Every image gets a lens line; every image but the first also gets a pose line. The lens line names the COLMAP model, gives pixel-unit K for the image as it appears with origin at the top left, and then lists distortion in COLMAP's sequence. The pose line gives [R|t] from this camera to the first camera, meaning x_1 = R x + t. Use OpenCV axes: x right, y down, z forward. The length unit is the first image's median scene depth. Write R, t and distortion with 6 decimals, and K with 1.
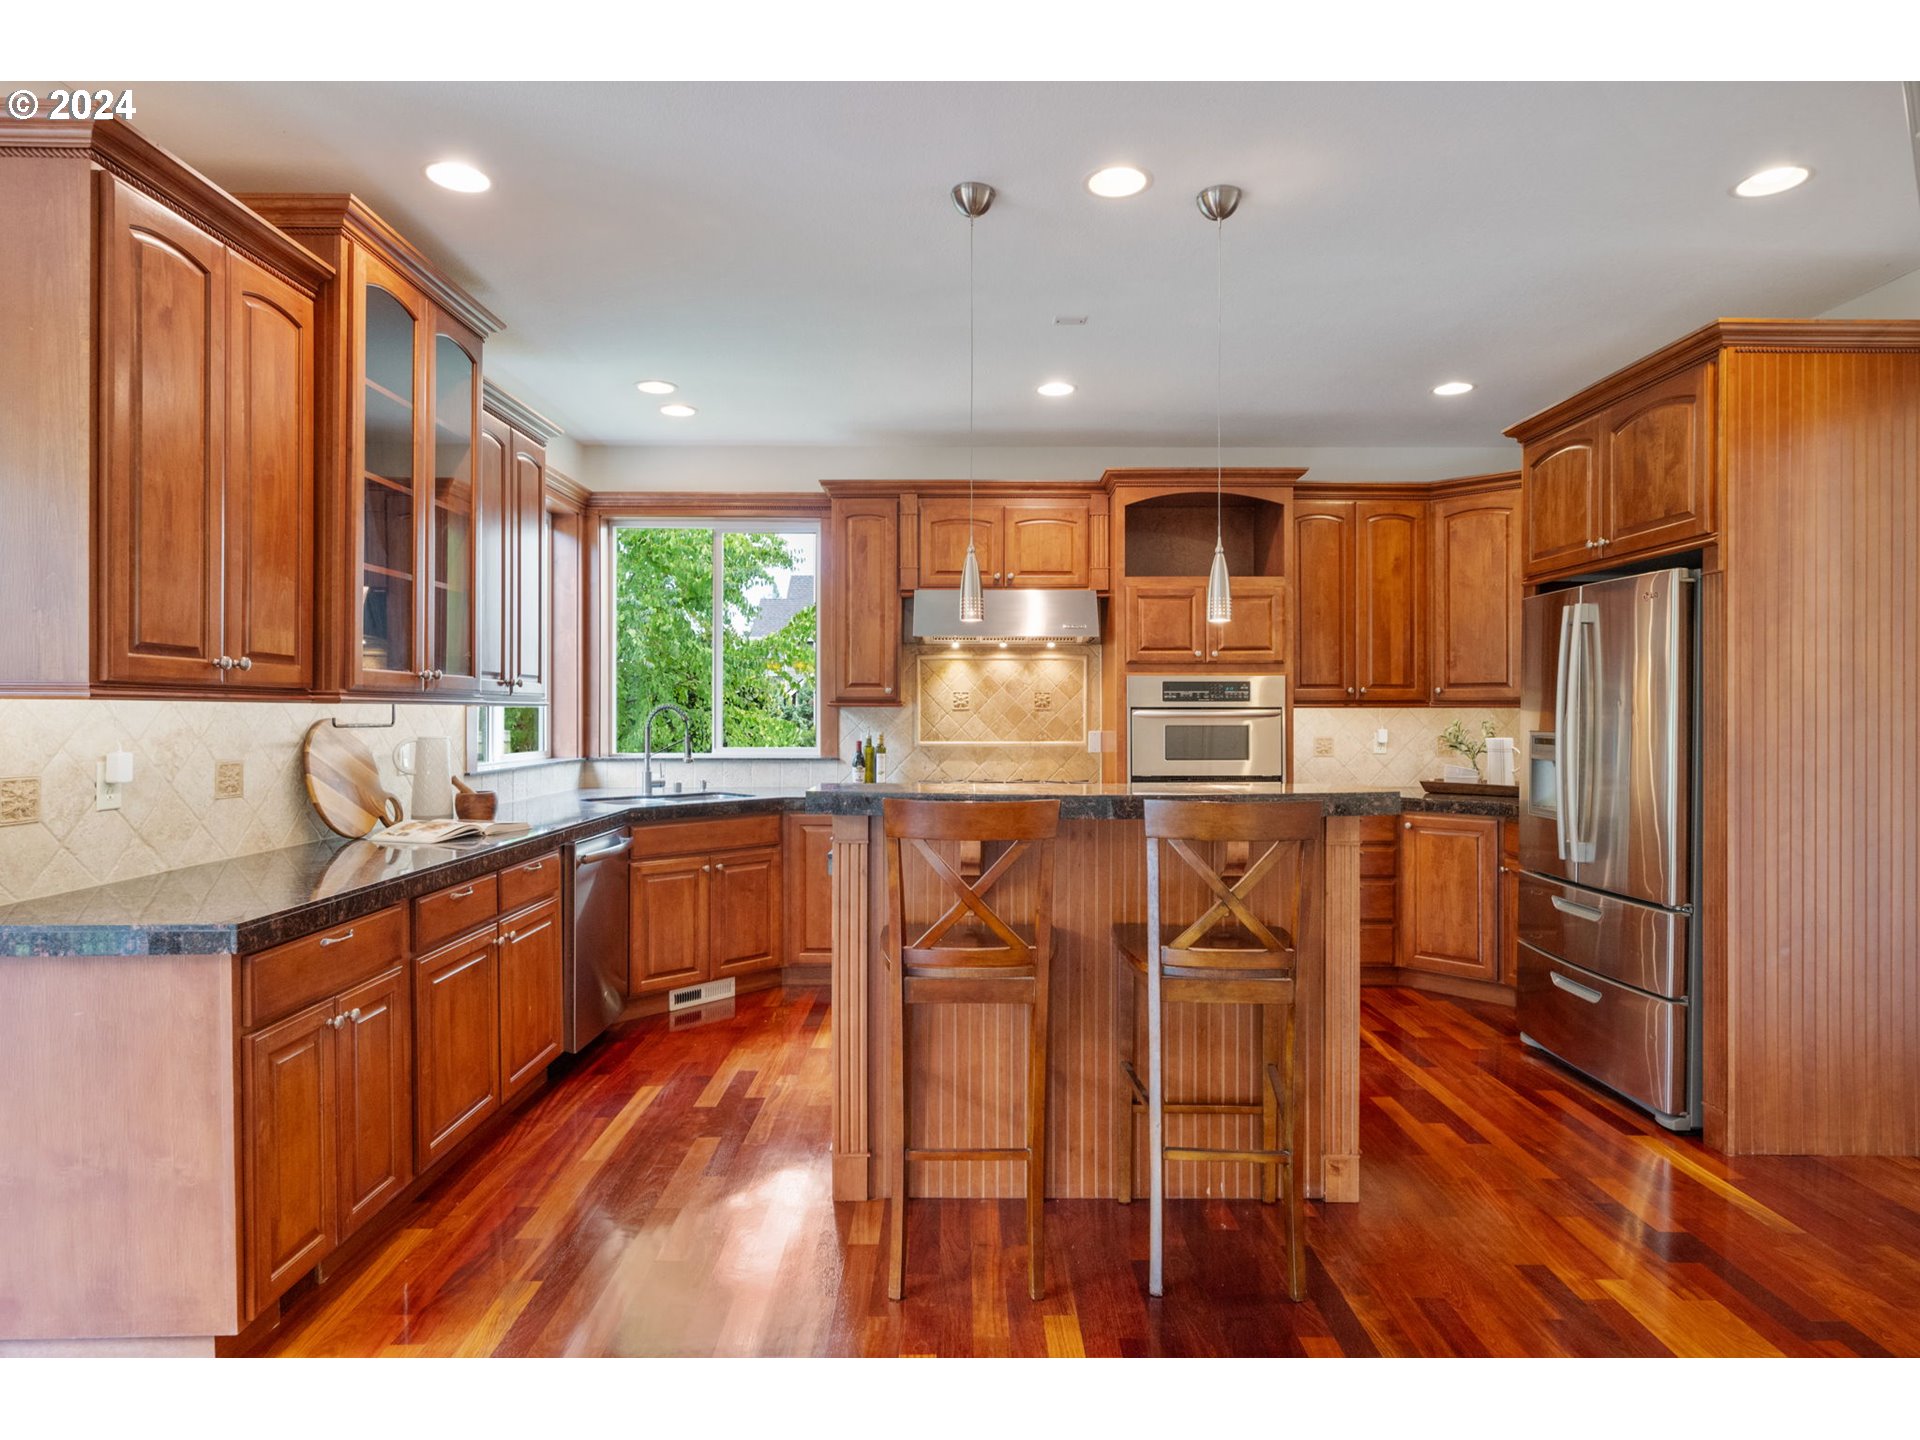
lens RADIAL K [[1048.8, 0, 966.5], [0, 1048.8, 715.9], [0, 0, 1]] dist [-0.003011, -0.001701]
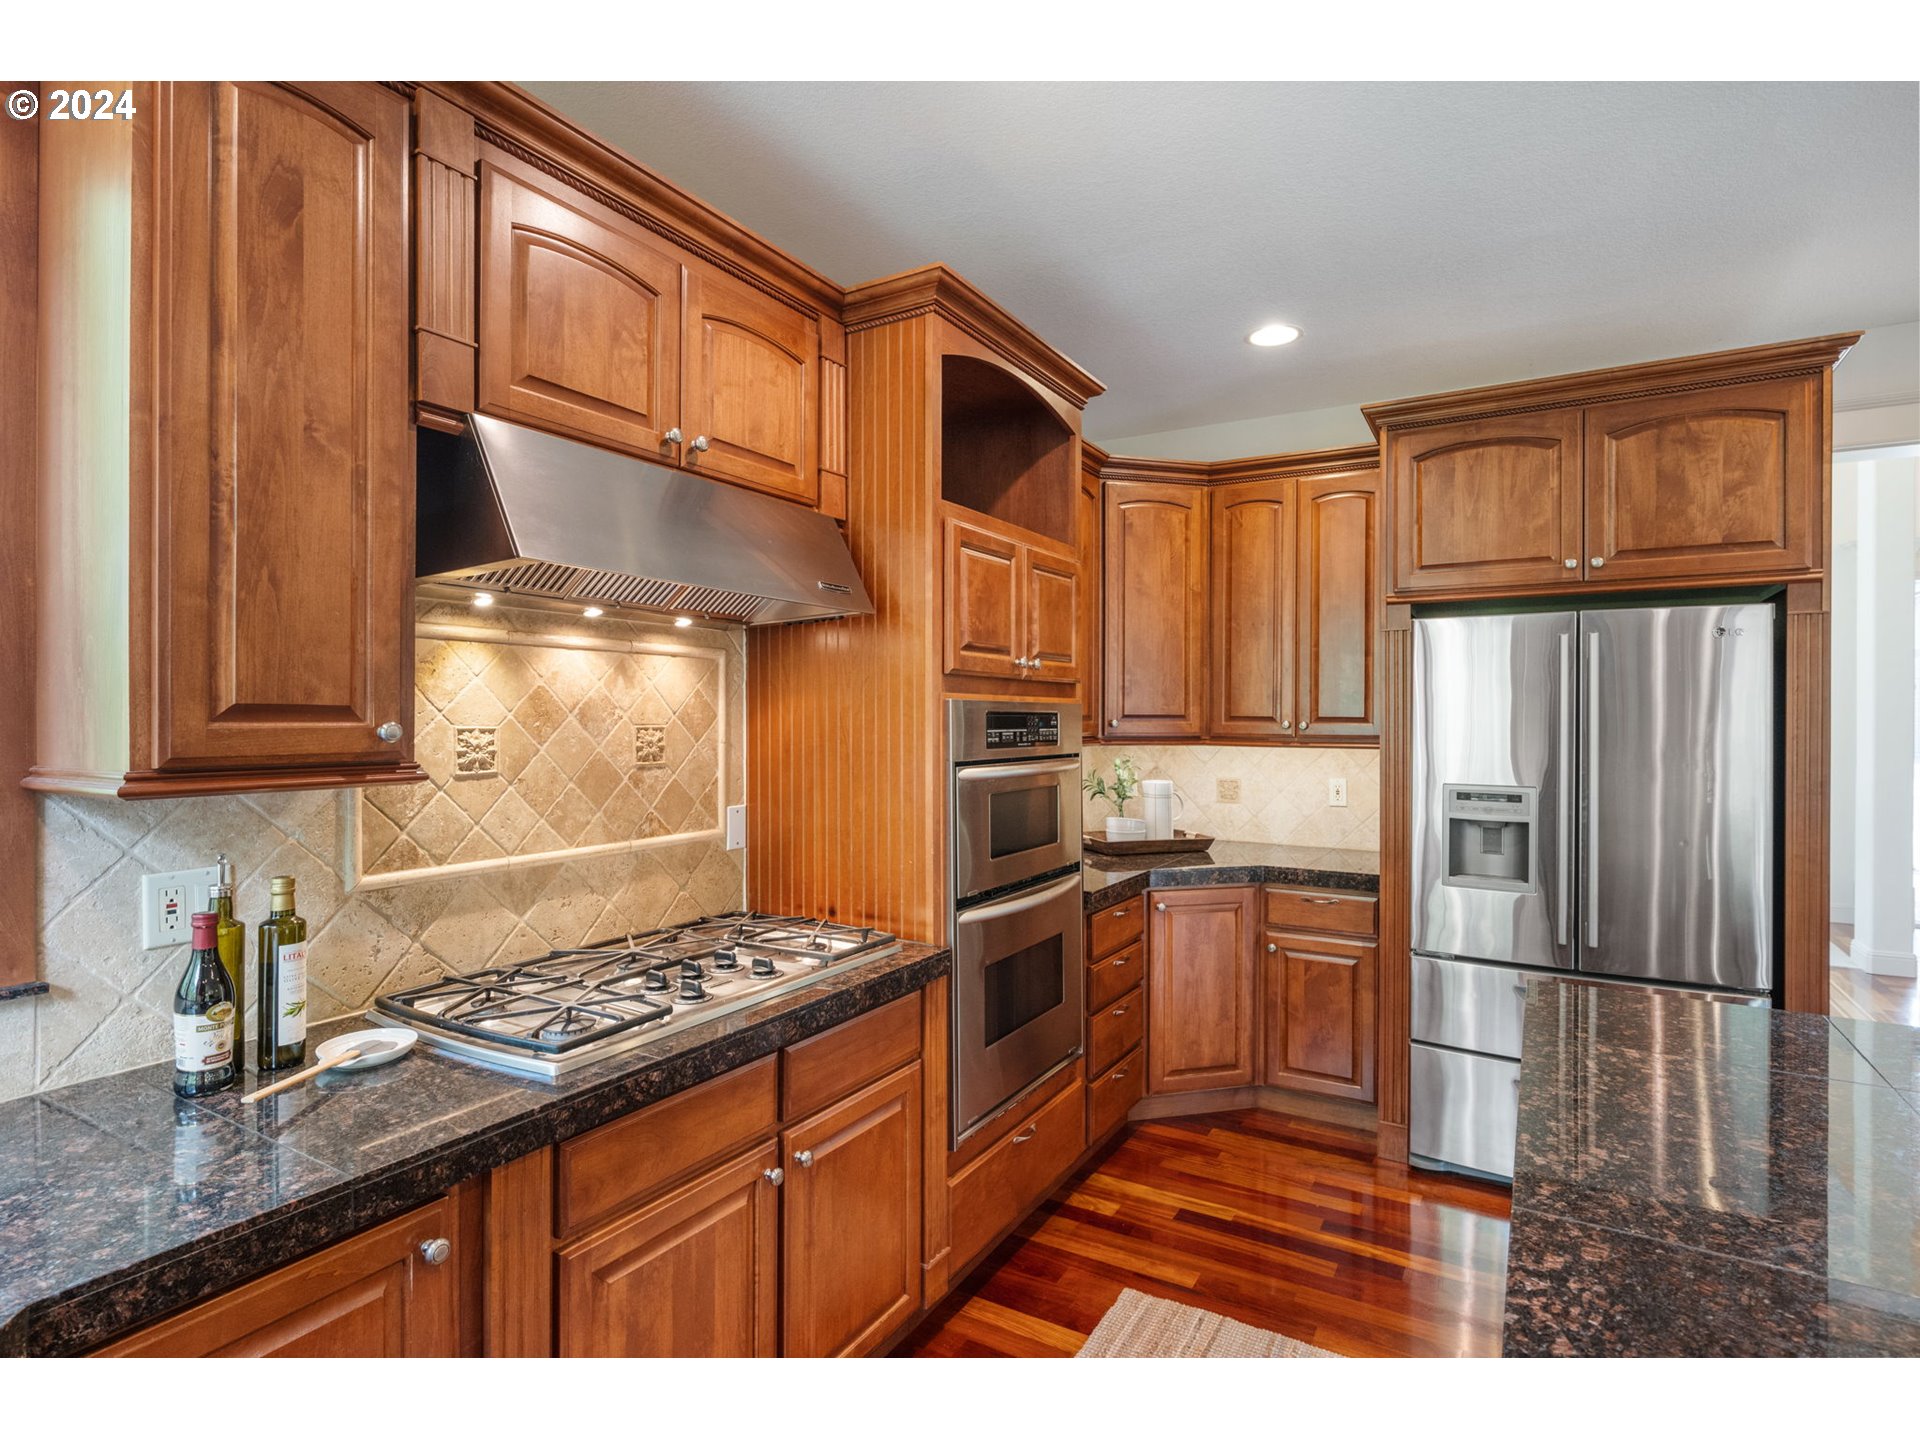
lens RADIAL K [[974.2, 0, 973.2], [0, 974.2, 727.8], [0, 0, 1]] dist [0.002639, -0.001093]
pose [[0.500871, -0.007660, 0.865488, -0.383231], [0.002033, 0.999968, 0.007674, -0.044531], [-0.865520, -0.002084, 0.500871, 1.199932]]
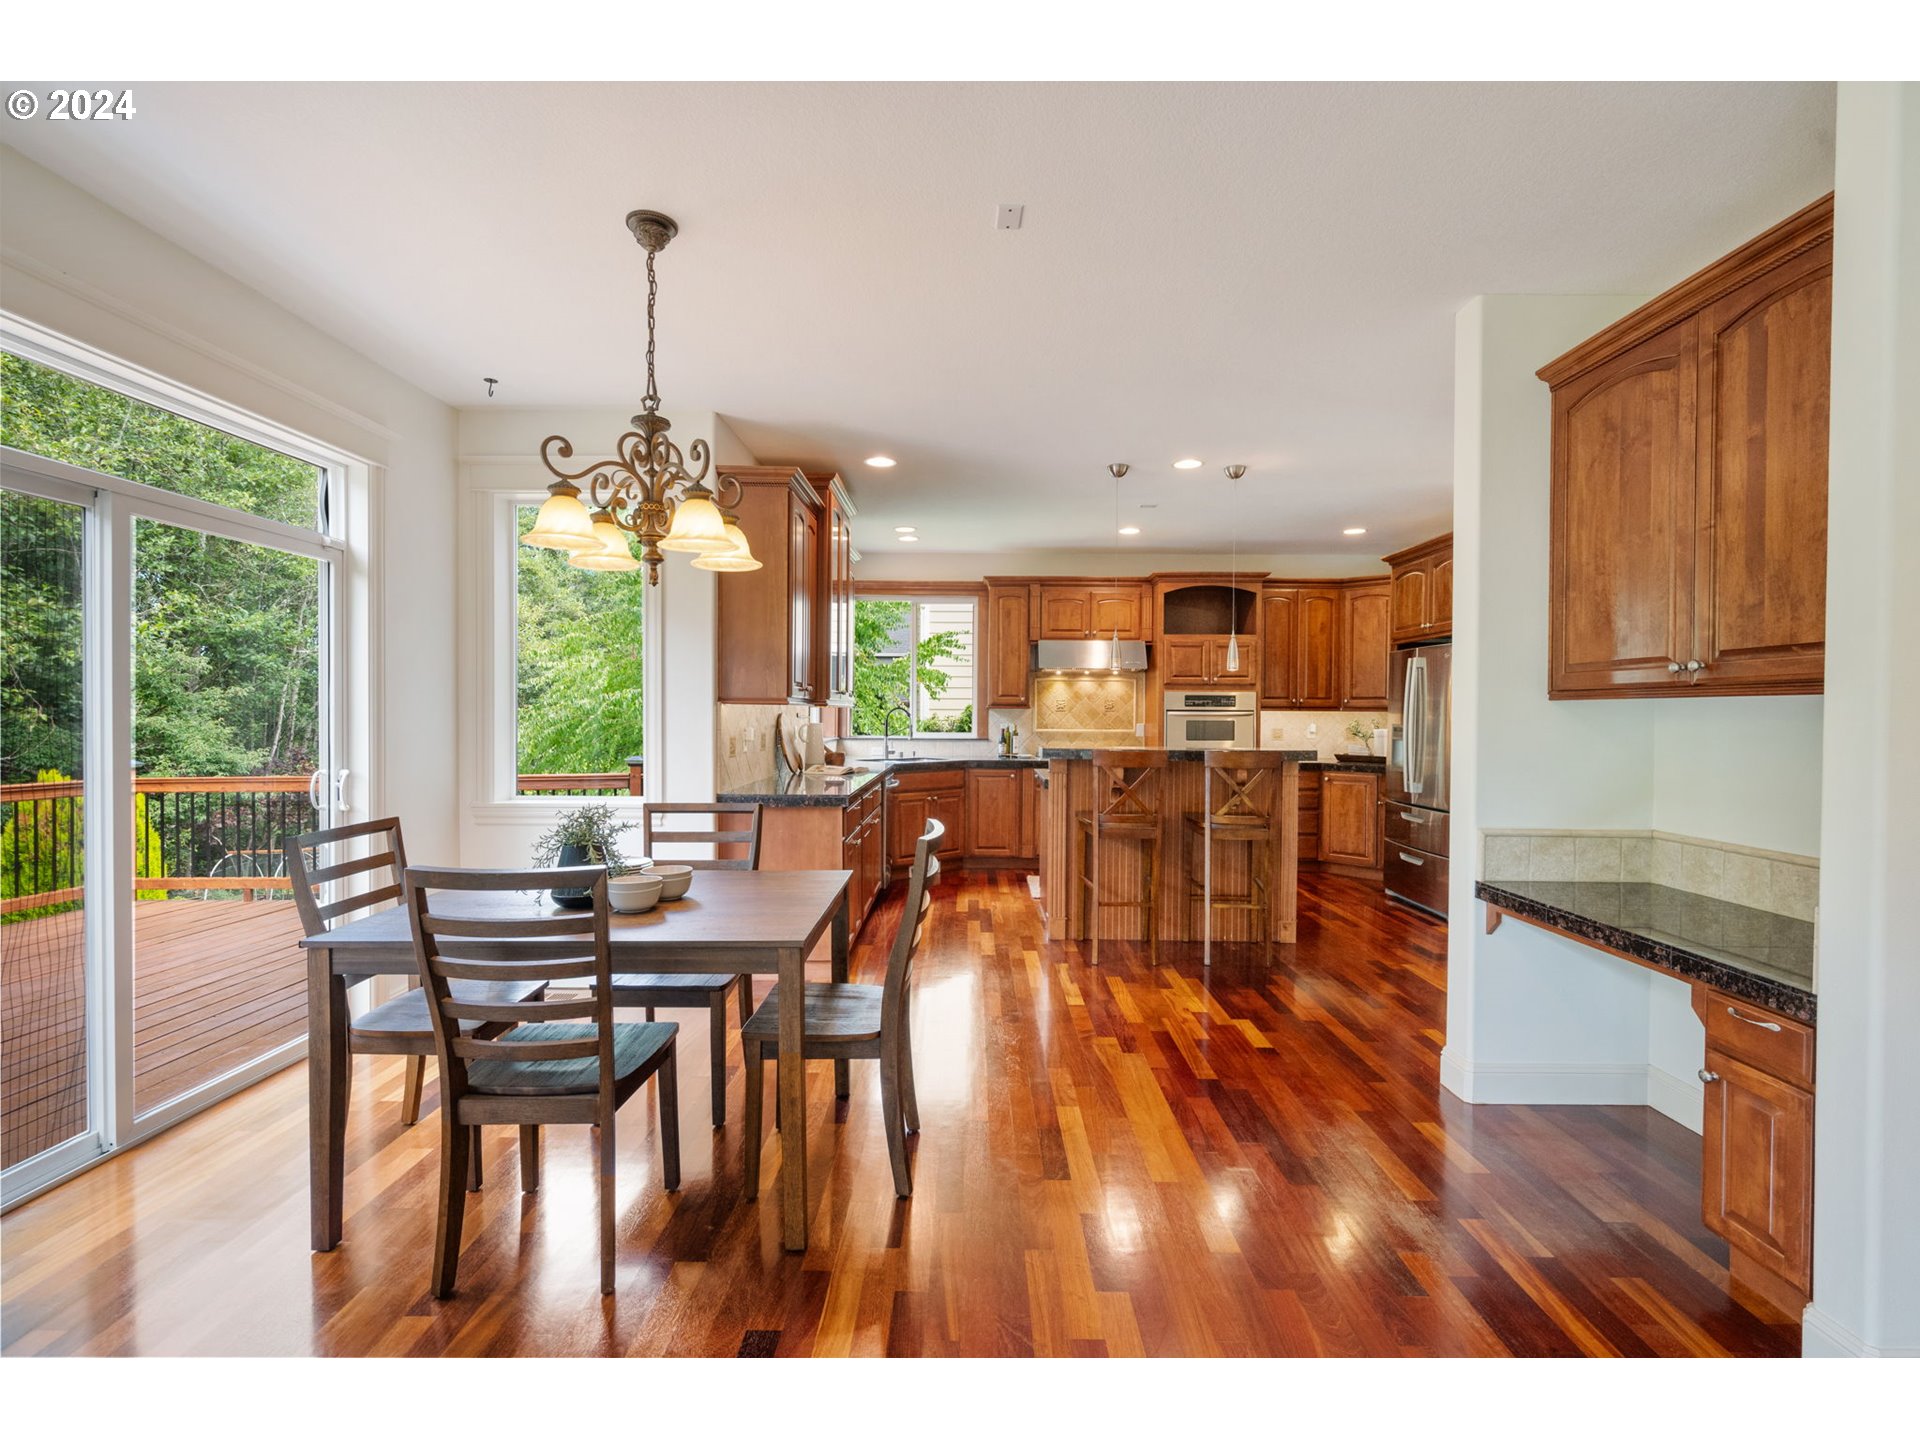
lens RADIAL K [[853.5, 0, 961.6], [0, 853.5, 725.8], [0, 0, 1]] dist [-0.001082, -0.000424]
pose [[0.999804, 0.007100, -0.018495, -0.246938], [-0.006856, 0.999889, 0.013193, 0.002881], [0.018587, -0.013064, 0.999742, -0.662962]]
